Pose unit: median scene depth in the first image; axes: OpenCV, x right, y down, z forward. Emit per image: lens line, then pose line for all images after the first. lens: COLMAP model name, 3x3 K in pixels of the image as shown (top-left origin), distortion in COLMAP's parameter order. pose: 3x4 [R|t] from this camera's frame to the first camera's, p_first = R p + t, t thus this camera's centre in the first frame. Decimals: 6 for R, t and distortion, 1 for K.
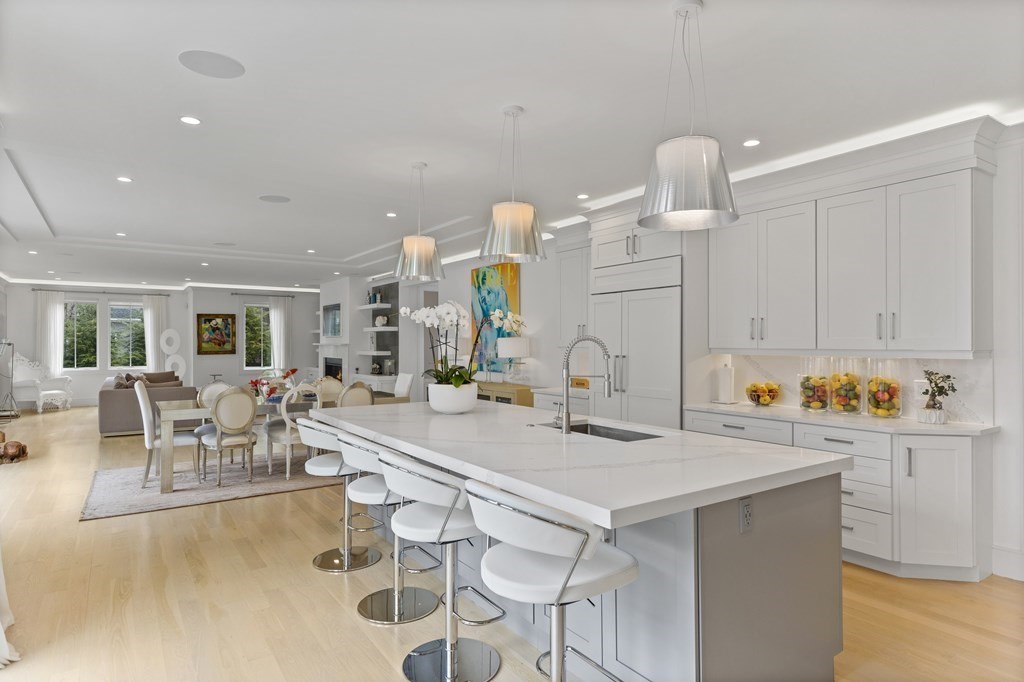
lens RADIAL K [[565.6, 0, 517.2], [0, 565.6, 341.3], [0, 0, 1]] dist [-0.001843, 0.001209]
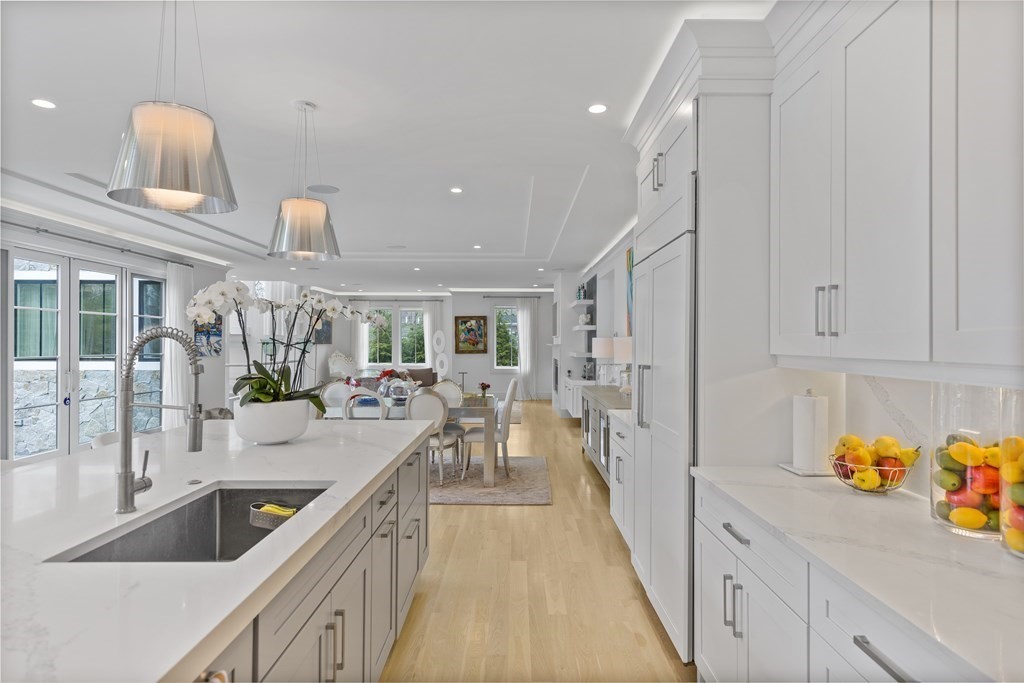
lens RADIAL K [[565.6, 0, 511.5], [0, 565.6, 341.5], [0, 0, 1]] dist [-0.001843, 0.001209]
pose [[0.835187, 0.002033, -0.549963, 0.126982], [-0.002762, 0.999996, -0.000498, 0.000502], [0.549960, 0.001935, 0.835189, 0.142132]]
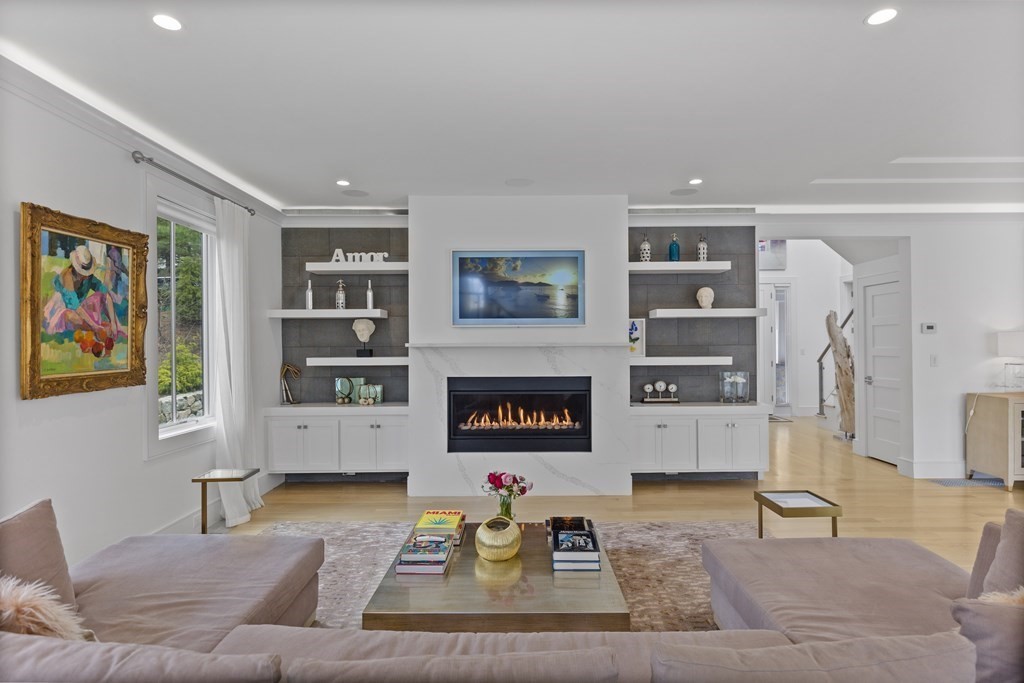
lens RADIAL K [[534.0, 0, 511.8], [0, 534.0, 340.6], [0, 0, 1]] dist [0.002299, 0.000367]
pose [[0.586160, 0.002028, 0.810193, -0.613573], [0.006252, 0.999956, -0.007026, 0.004560], [-0.810171, 0.009183, 0.586121, 0.730199]]
